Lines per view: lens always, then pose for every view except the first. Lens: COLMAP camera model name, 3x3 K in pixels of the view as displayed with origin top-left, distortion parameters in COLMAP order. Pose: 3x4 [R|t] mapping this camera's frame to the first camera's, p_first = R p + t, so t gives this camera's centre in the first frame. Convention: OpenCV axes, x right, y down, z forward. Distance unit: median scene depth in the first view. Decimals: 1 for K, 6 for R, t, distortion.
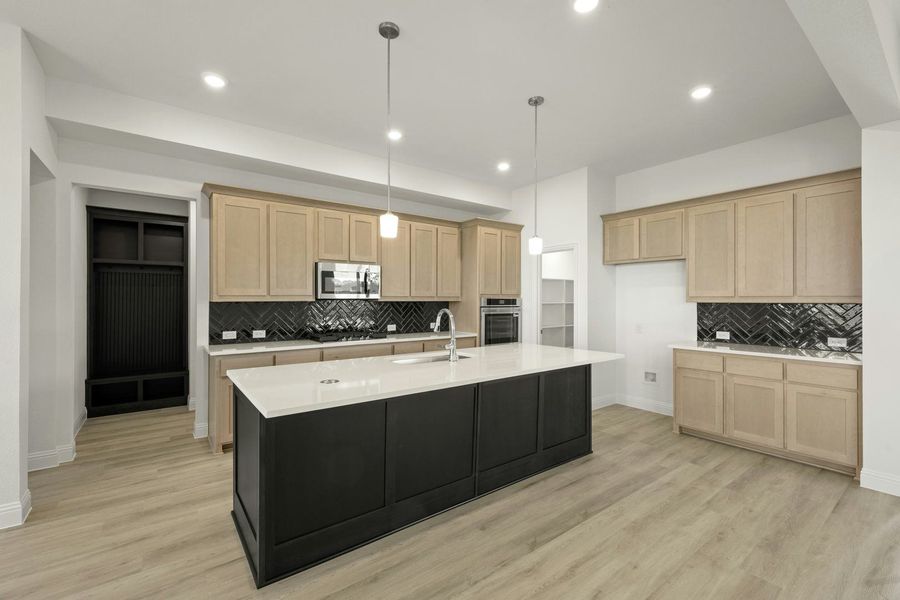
lens RADIAL K [[385.1, 0, 450.9], [0, 385.1, 296.6], [0, 0, 1]] dist [0.000146, -0.000245]
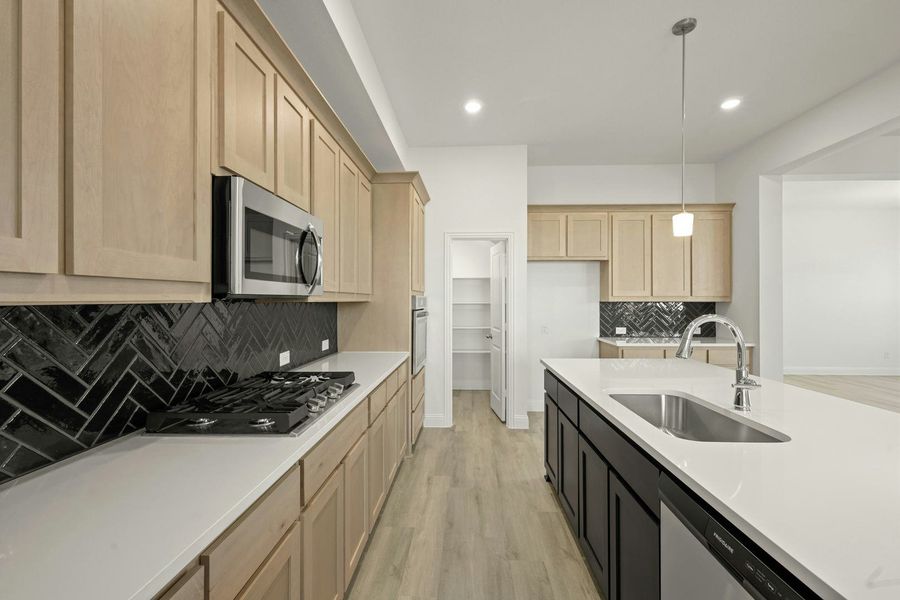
lens RADIAL K [[385.1, 0, 454.8], [0, 385.1, 300.3], [0, 0, 1]] dist [0.000146, -0.000245]
pose [[0.629991, -0.000300, 0.776603, -0.473375], [-0.007001, 0.999957, 0.006065, 0.007258], [-0.776571, -0.009259, 0.629961, 0.663735]]
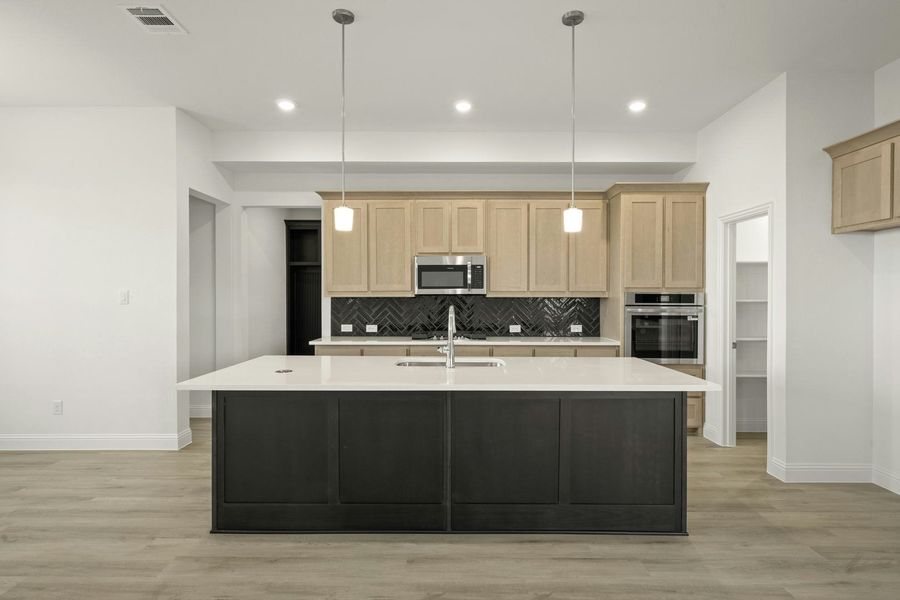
lens RADIAL K [[467.8, 0, 453.5], [0, 467.8, 295.6], [0, 0, 1]] dist [-0.000550, 0.000200]
pose [[0.797924, -0.000332, -0.602758, 0.432926], [0.004585, 0.999974, 0.005519, 0.002805], [0.602741, -0.007167, 0.797905, 0.126854]]
